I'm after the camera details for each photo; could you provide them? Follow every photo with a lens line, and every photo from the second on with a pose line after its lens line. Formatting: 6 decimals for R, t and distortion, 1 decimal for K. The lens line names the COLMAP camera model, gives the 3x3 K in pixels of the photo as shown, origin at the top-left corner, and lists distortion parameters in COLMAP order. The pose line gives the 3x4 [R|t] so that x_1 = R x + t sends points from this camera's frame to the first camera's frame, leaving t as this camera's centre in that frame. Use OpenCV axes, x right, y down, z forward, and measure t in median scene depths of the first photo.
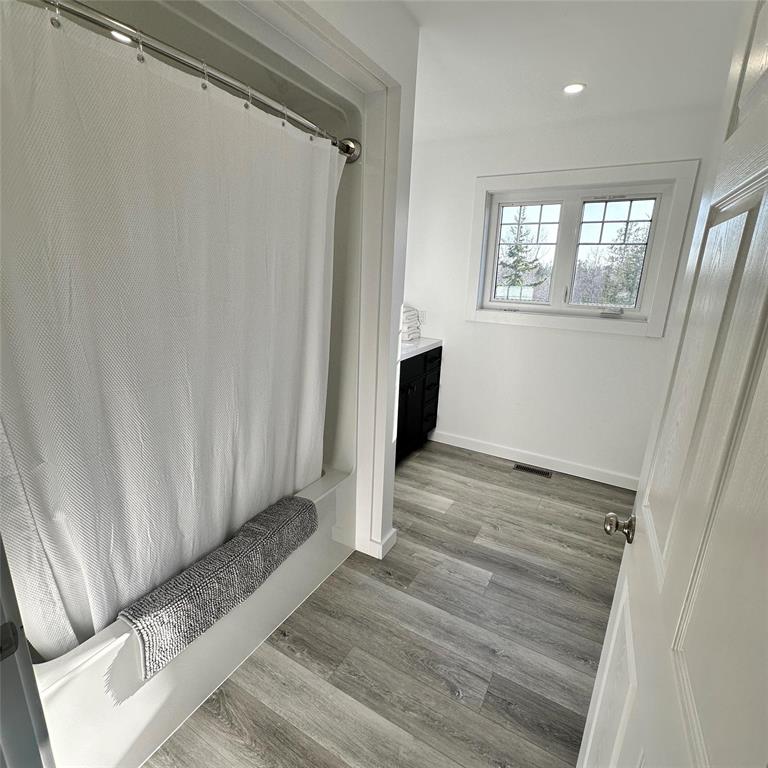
lens RADIAL K [[409.7, 0, 384.0], [0, 409.7, 384.0], [0, 0, 1]] dist [-0.003339, 0.000836]
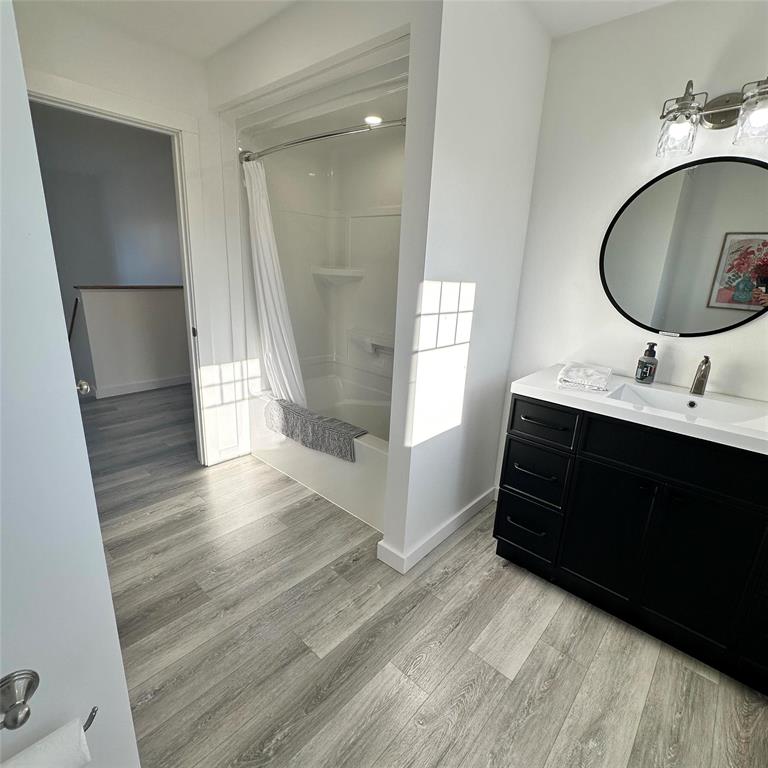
lens RADIAL K [[409.7, 0, 384.0], [0, 409.7, 384.0], [0, 0, 1]] dist [-0.003339, 0.000836]
pose [[-0.217713, 0.229003, -0.948767, 0.857237], [-0.308097, 0.906256, 0.289441, -0.220994], [0.926109, 0.355328, -0.126749, 1.089453]]
